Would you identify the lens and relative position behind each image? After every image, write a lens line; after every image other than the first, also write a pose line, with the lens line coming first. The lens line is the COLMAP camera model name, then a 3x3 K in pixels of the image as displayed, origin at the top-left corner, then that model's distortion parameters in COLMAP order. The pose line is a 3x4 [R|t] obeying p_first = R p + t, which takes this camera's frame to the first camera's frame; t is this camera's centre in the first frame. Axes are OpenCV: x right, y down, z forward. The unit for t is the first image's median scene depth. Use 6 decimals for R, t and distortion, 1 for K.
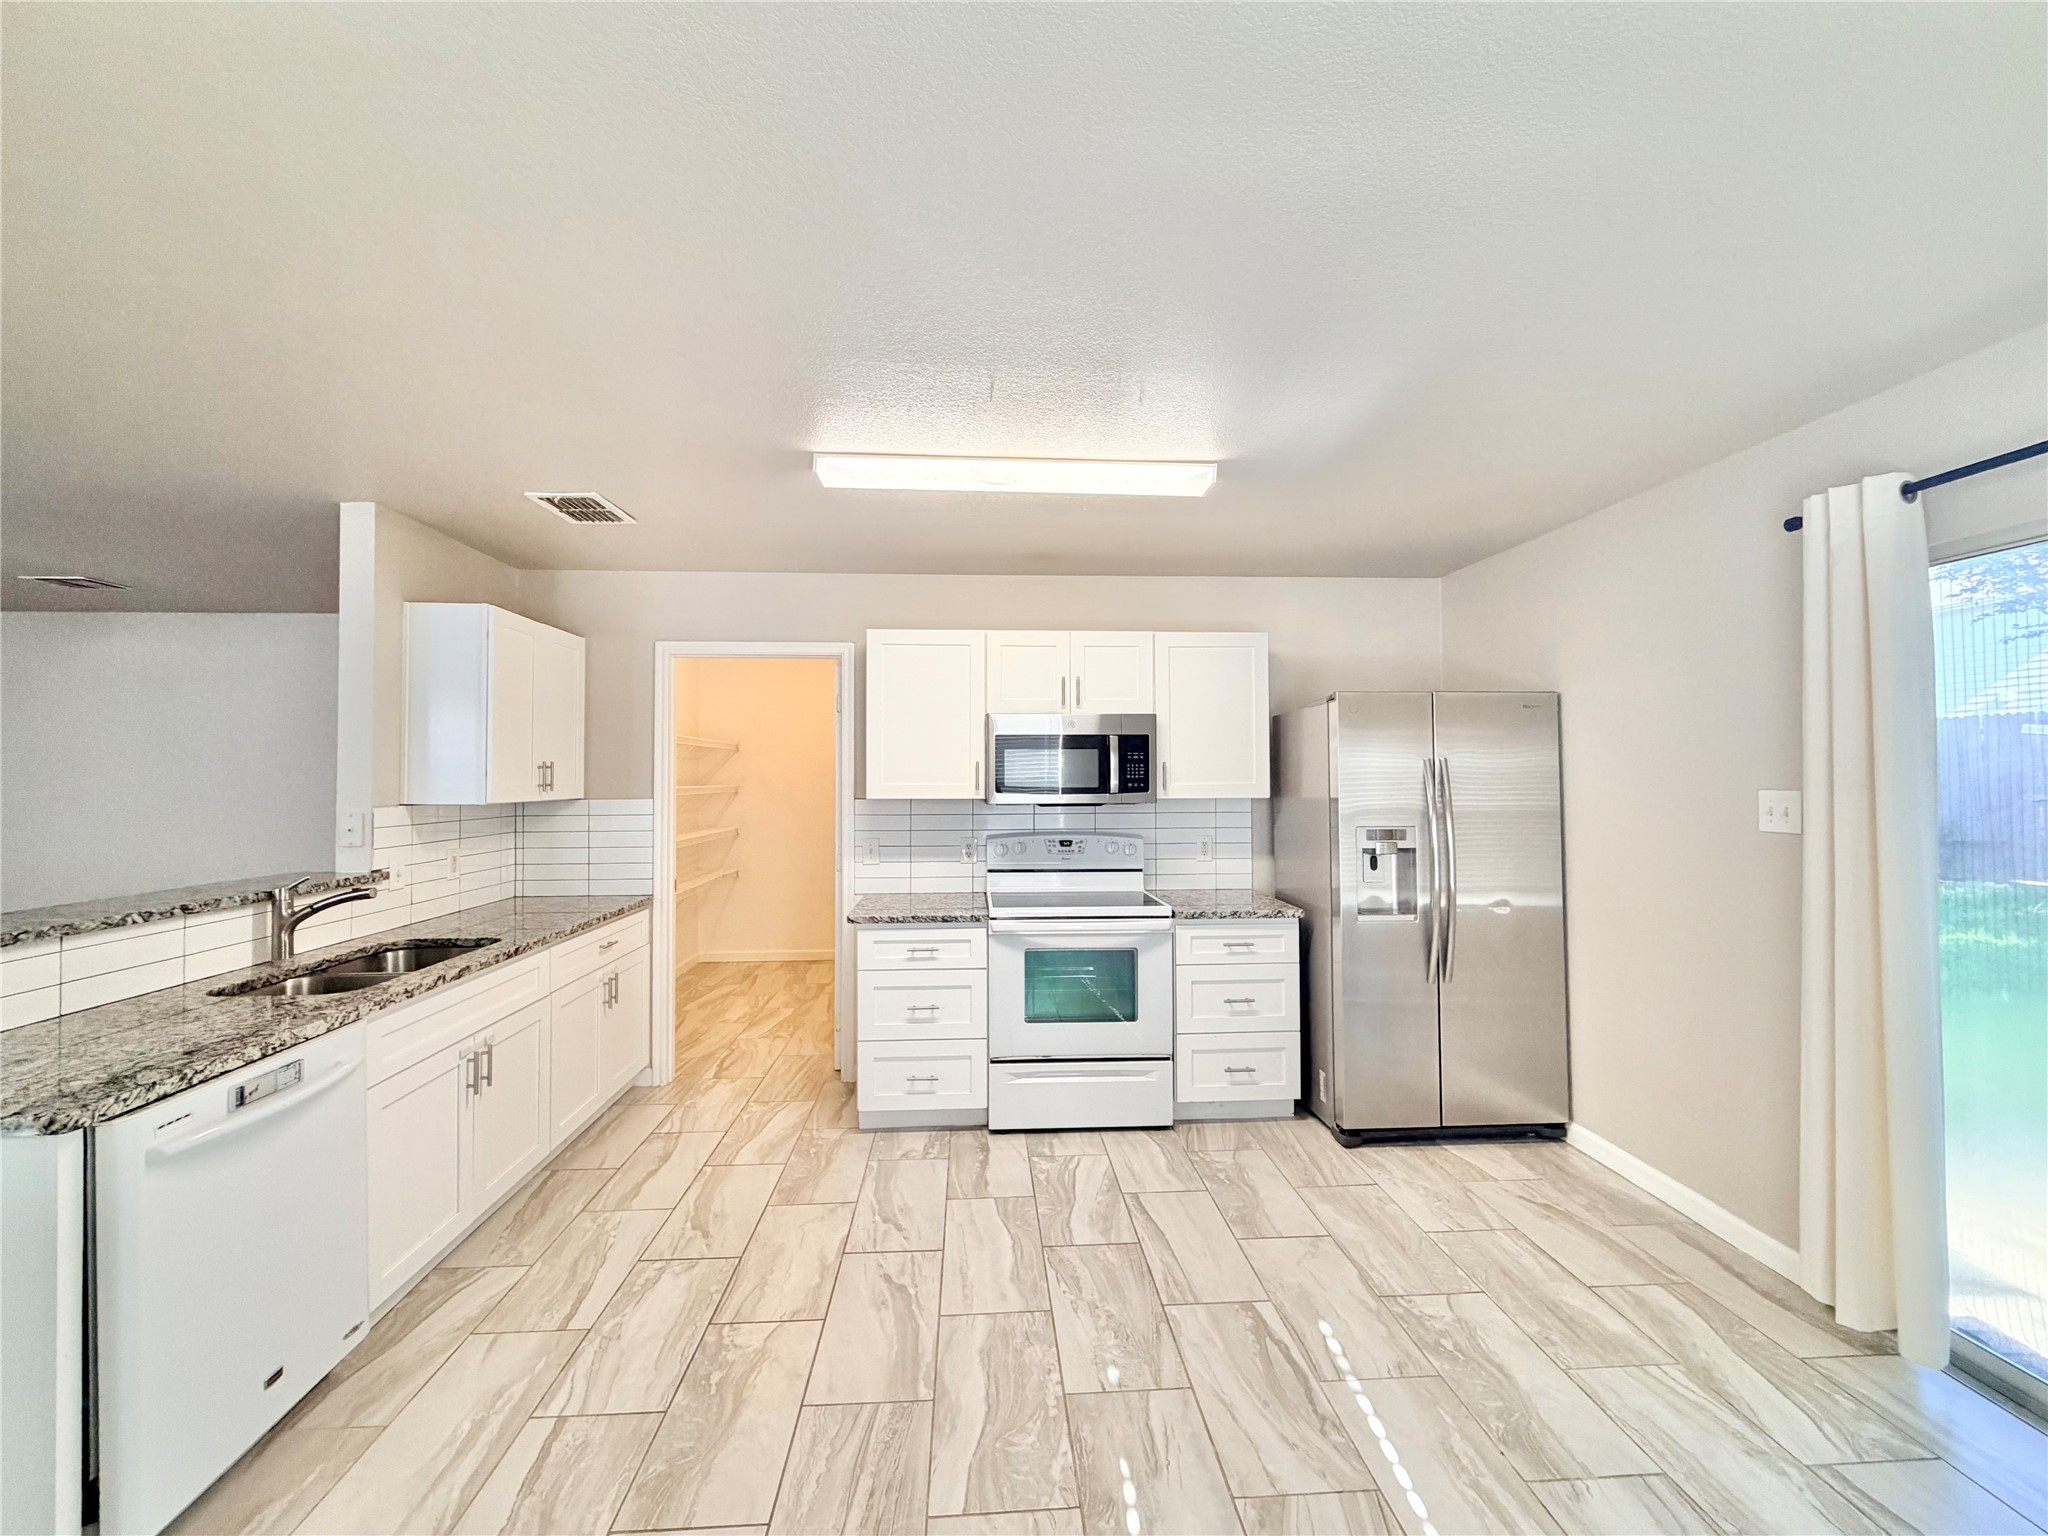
lens RADIAL K [[817.2, 0, 1017.9], [0, 817.2, 768.6], [0, 0, 1]] dist [0.000439, -0.000271]
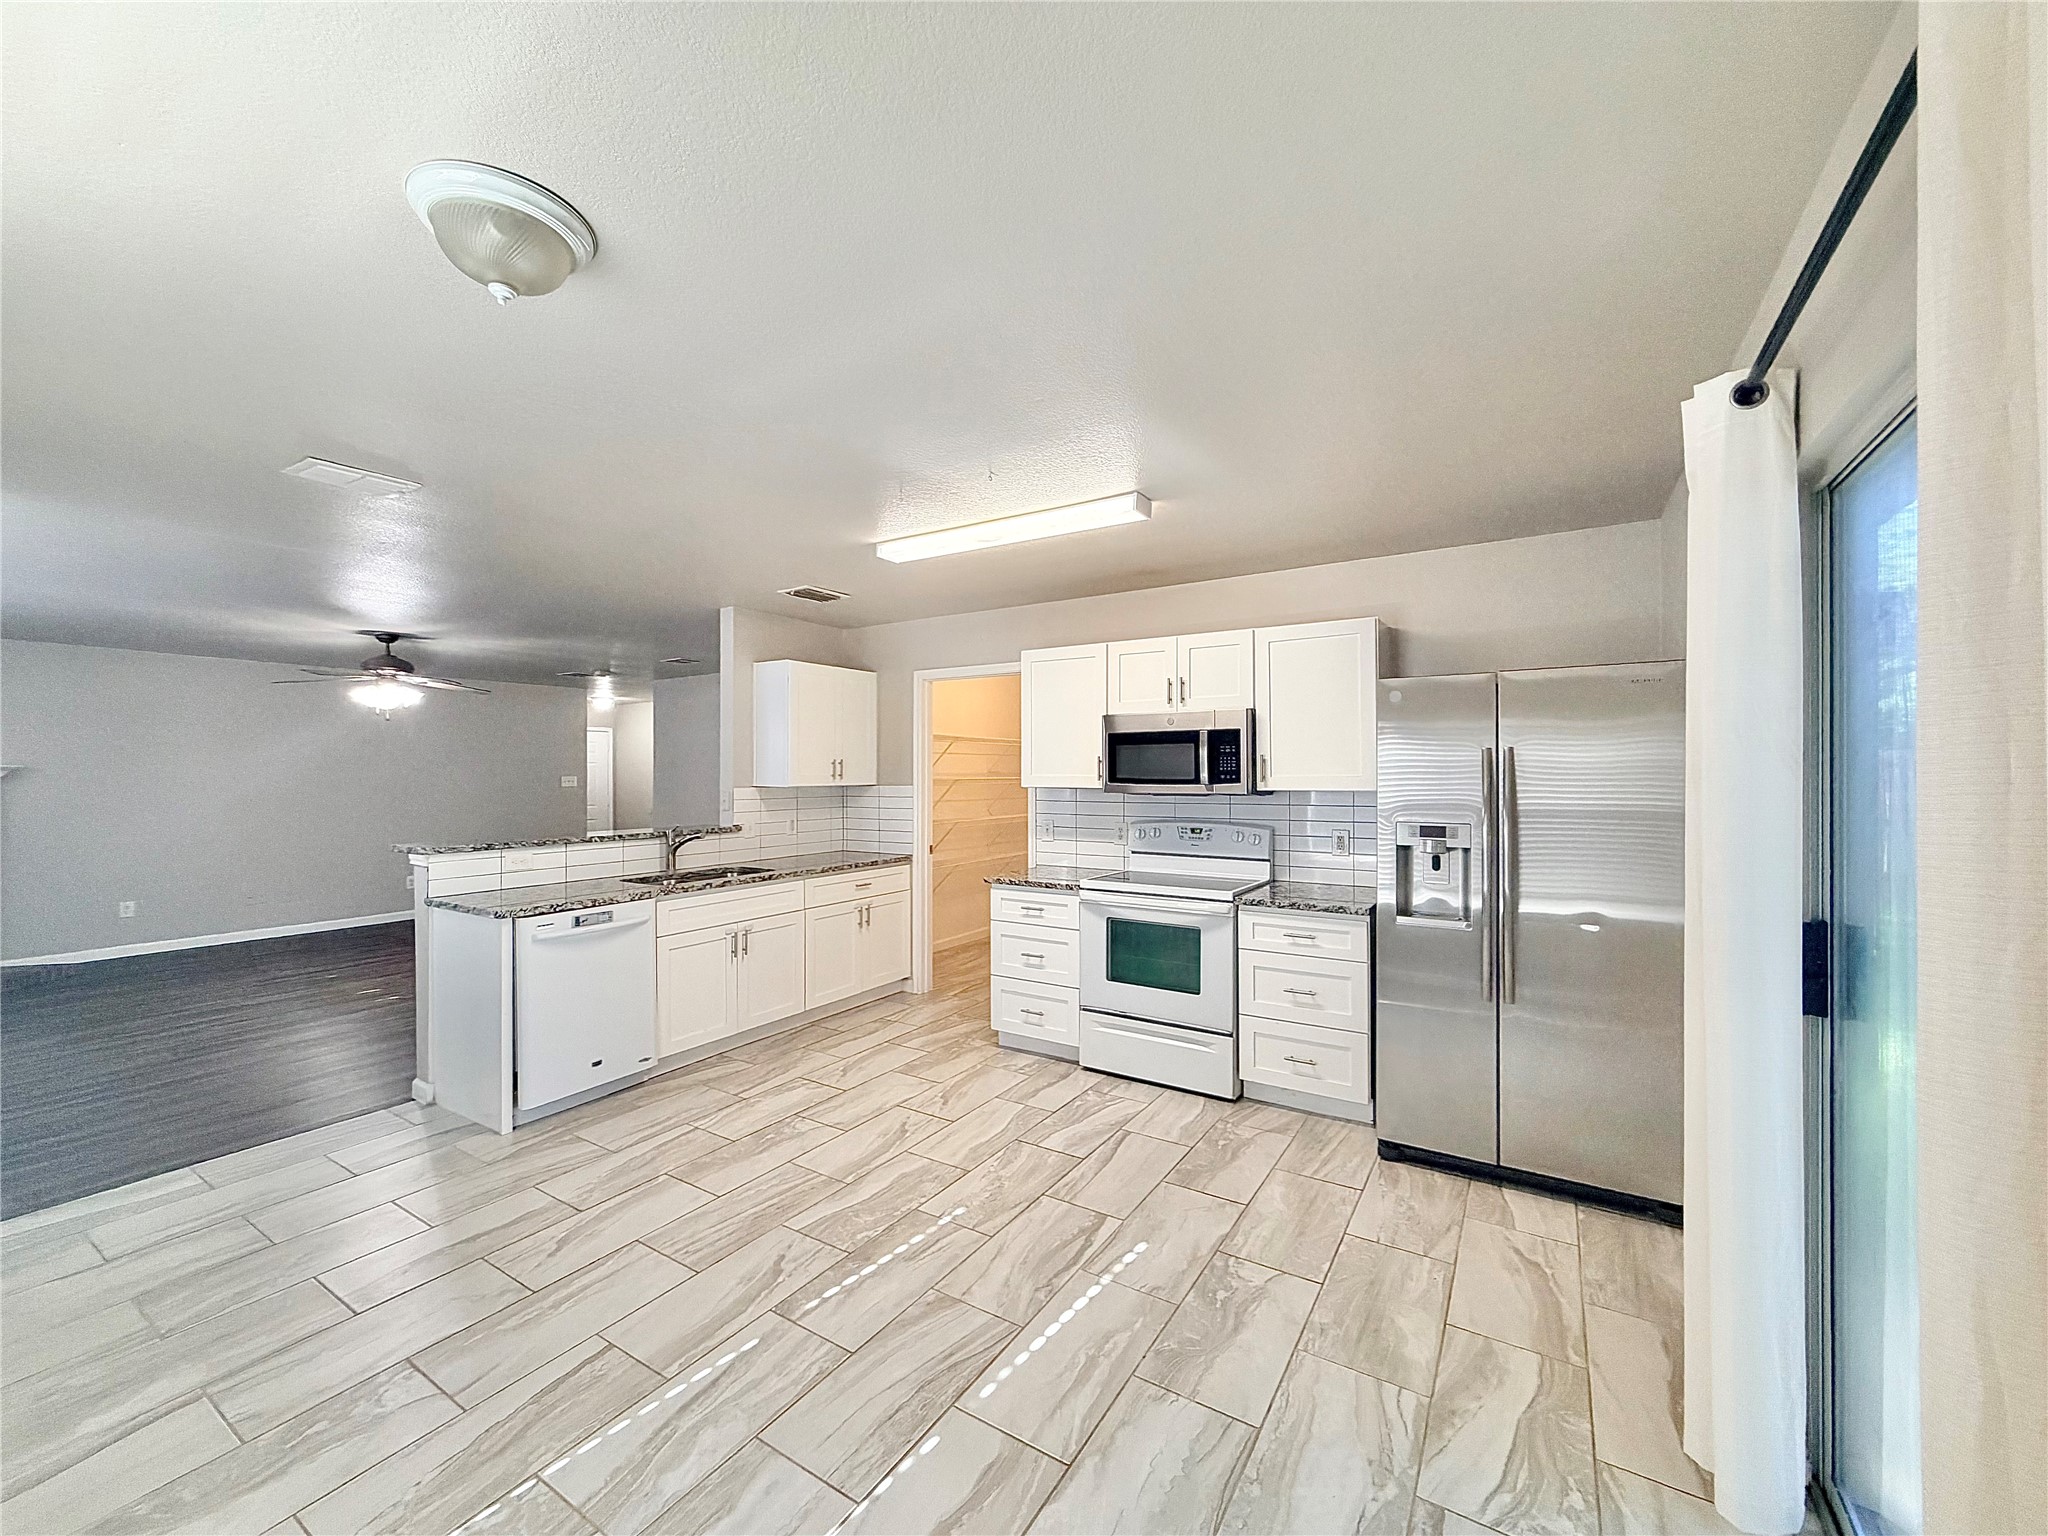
lens RADIAL K [[817.2, 0, 1017.9], [0, 817.2, 768.6], [0, 0, 1]] dist [0.000439, -0.000271]
pose [[0.809280, -0.001401, -0.587421, 0.611450], [0.005499, 0.999971, 0.005191, 0.002840], [0.587397, -0.007431, 0.809265, -0.014787]]
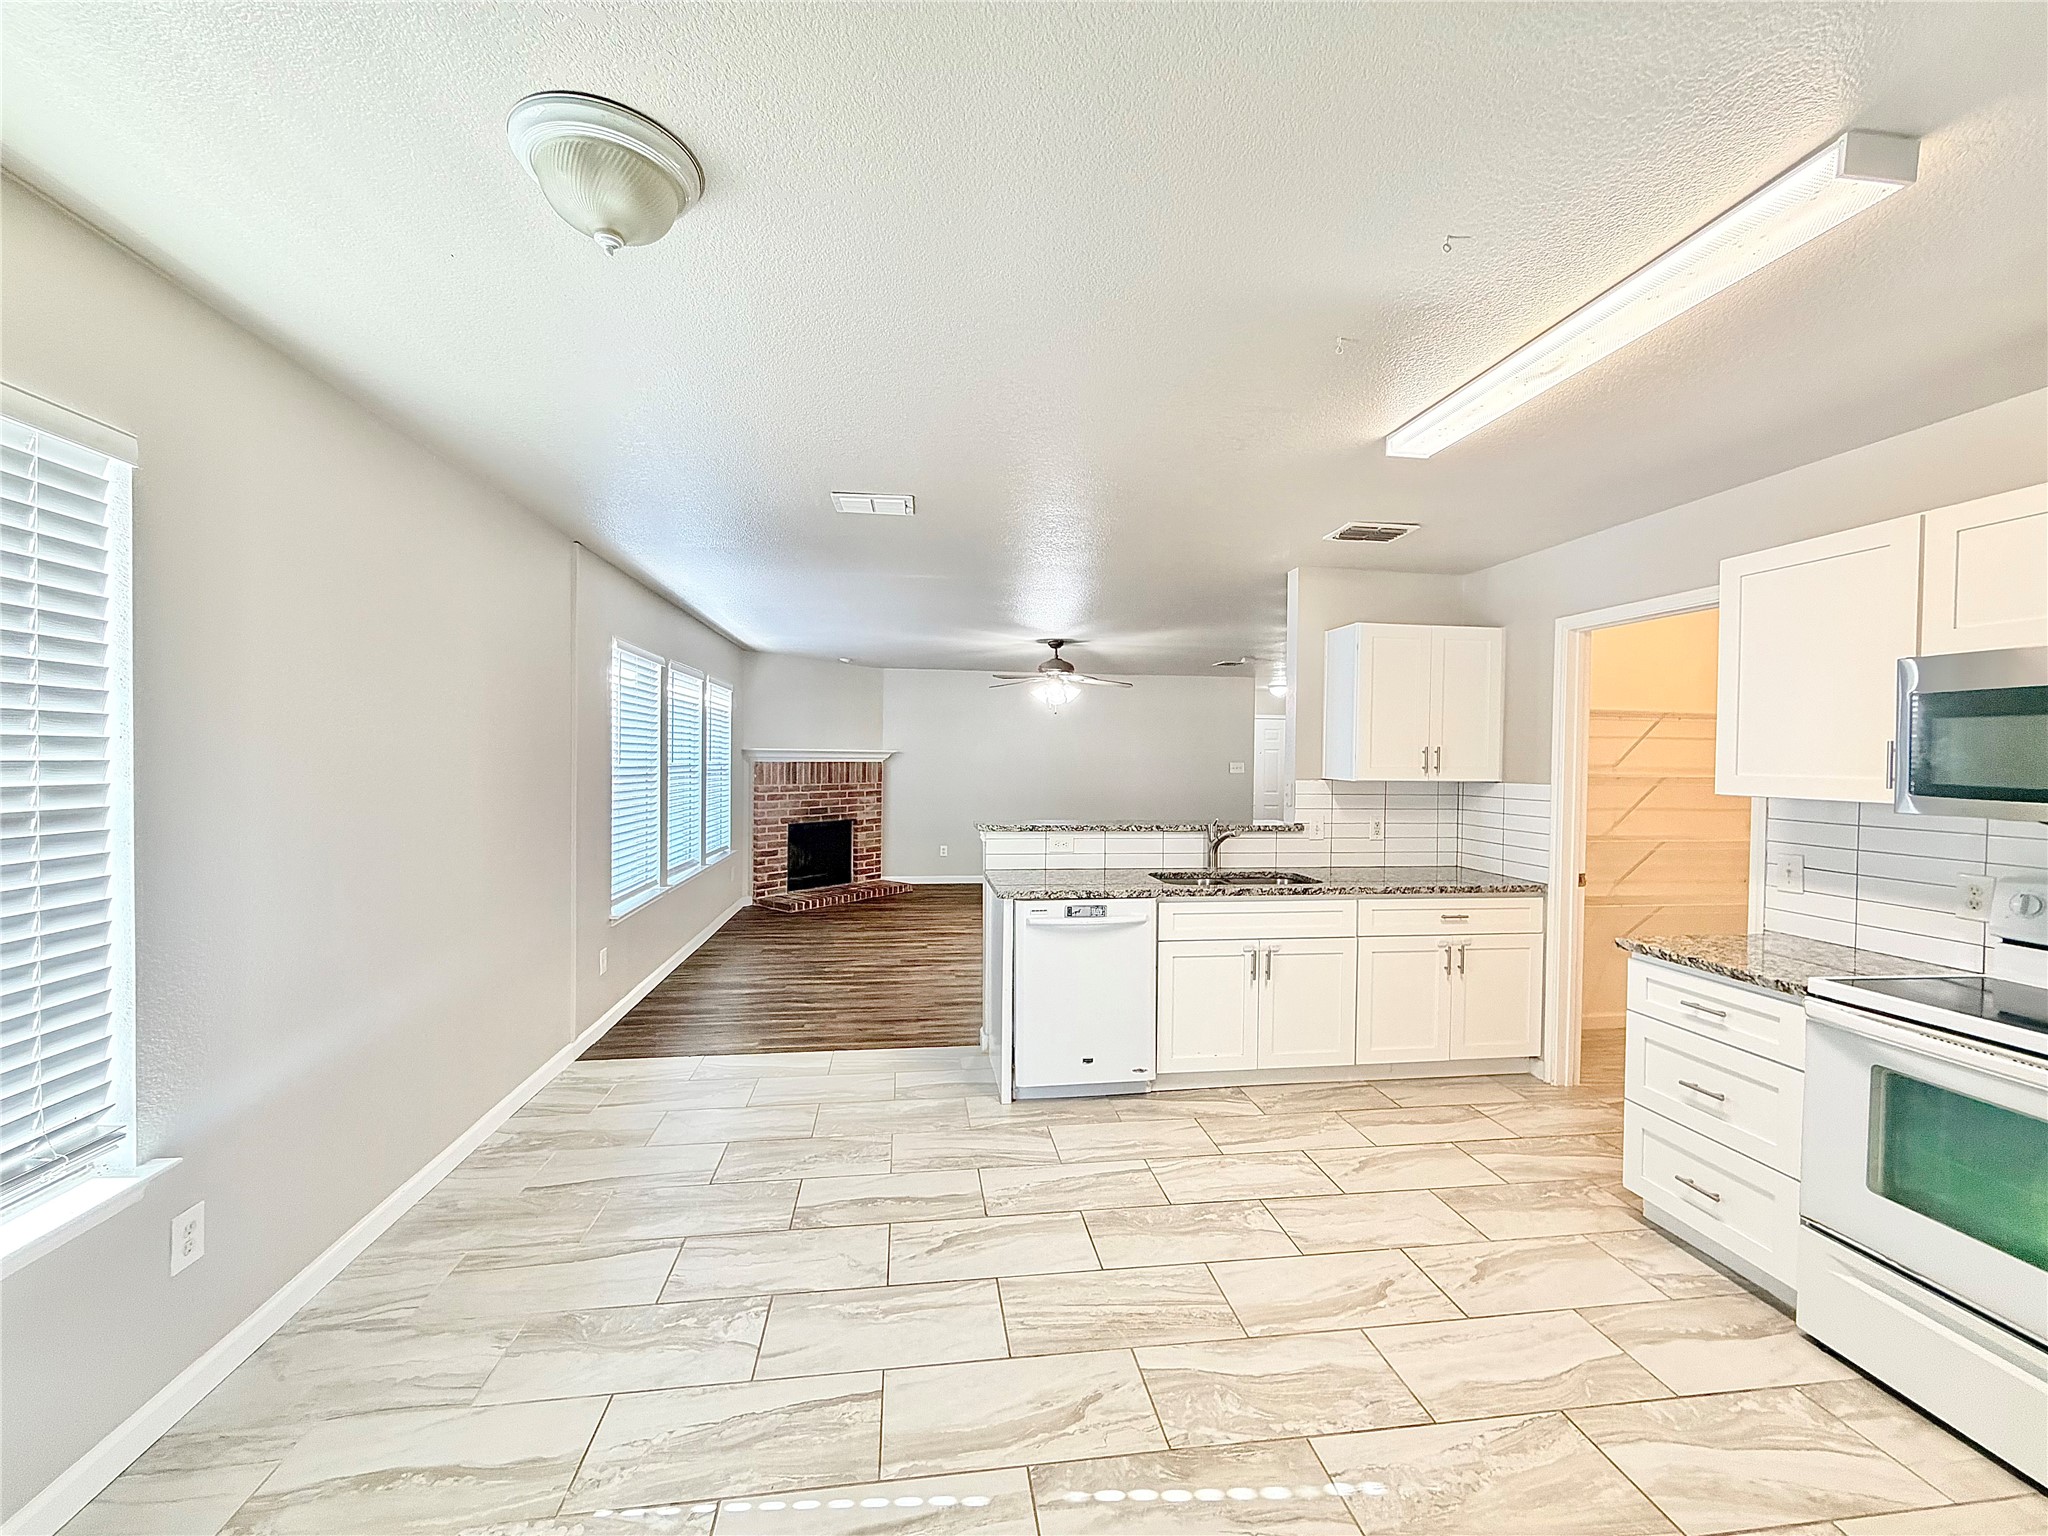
lens RADIAL K [[817.2, 0, 1017.9], [0, 817.2, 768.6], [0, 0, 1]] dist [0.000439, -0.000271]
pose [[0.078210, 0.018913, -0.996757, 0.554462], [-0.001764, 0.999821, 0.018833, 0.001559], [0.996935, 0.000286, 0.078229, 0.363405]]
